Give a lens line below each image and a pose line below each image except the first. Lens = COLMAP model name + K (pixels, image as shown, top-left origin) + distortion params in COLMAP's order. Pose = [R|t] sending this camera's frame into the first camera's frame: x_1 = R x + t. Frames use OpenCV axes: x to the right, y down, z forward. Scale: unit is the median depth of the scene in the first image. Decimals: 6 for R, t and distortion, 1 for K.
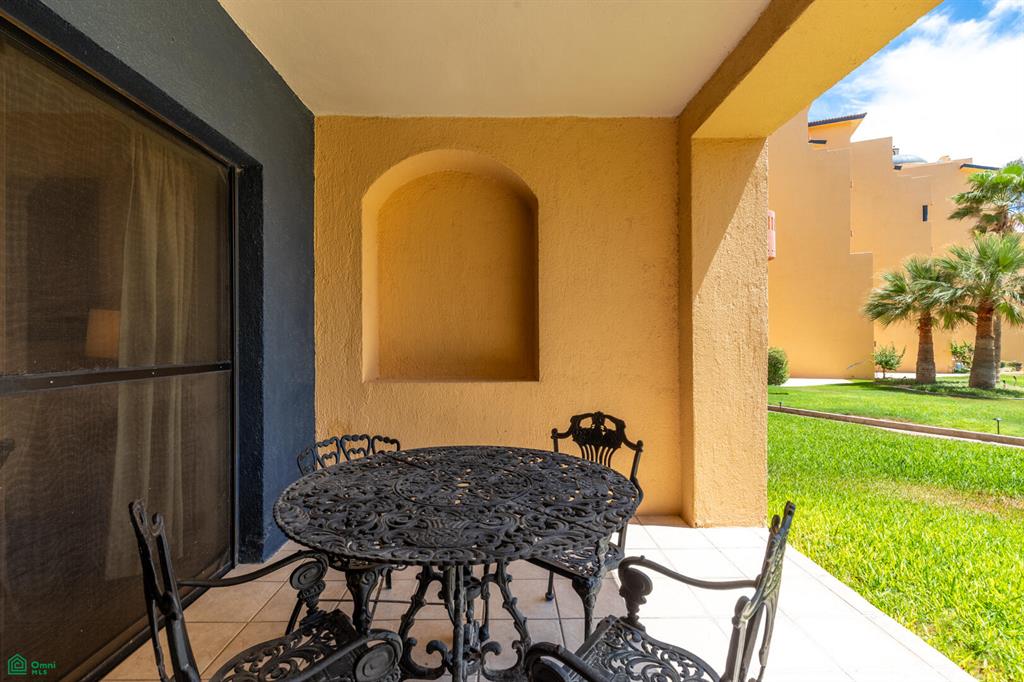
lens RADIAL K [[467.1, 0, 505.3], [0, 467.1, 339.0], [0, 0, 1]] dist [0.007695, -0.001534]
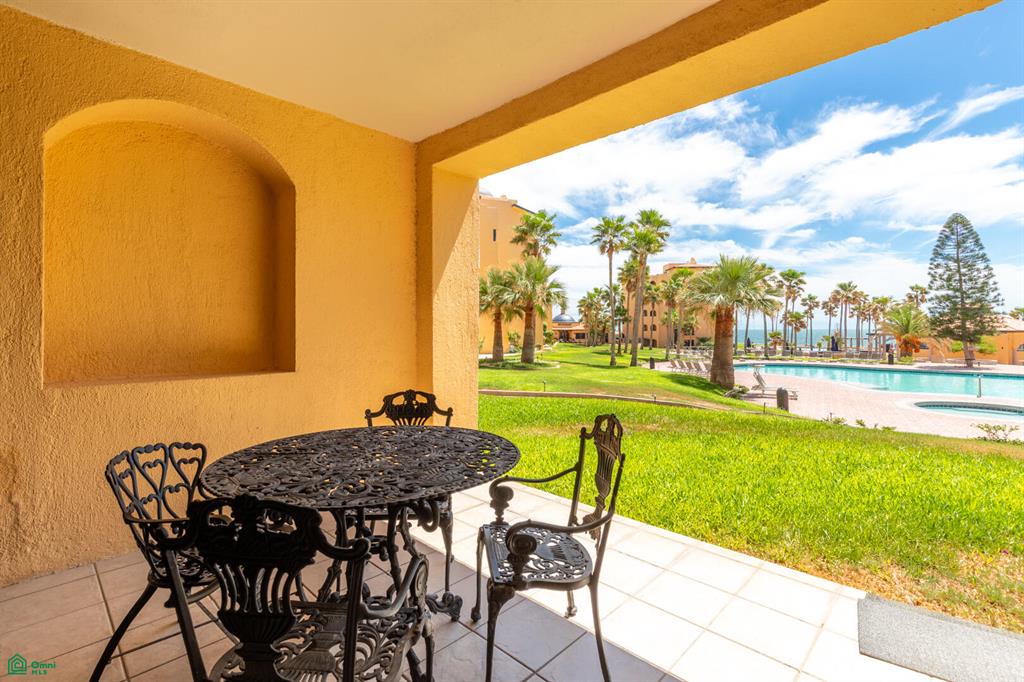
lens RADIAL K [[467.1, 0, 522.7], [0, 467.1, 325.9], [0, 0, 1]] dist [0.007695, -0.001534]
pose [[0.703575, 0.006344, 0.710593, -0.291039], [-0.002893, 0.999977, -0.006062, -0.001248], [-0.710615, 0.002209, 0.703577, -0.033120]]
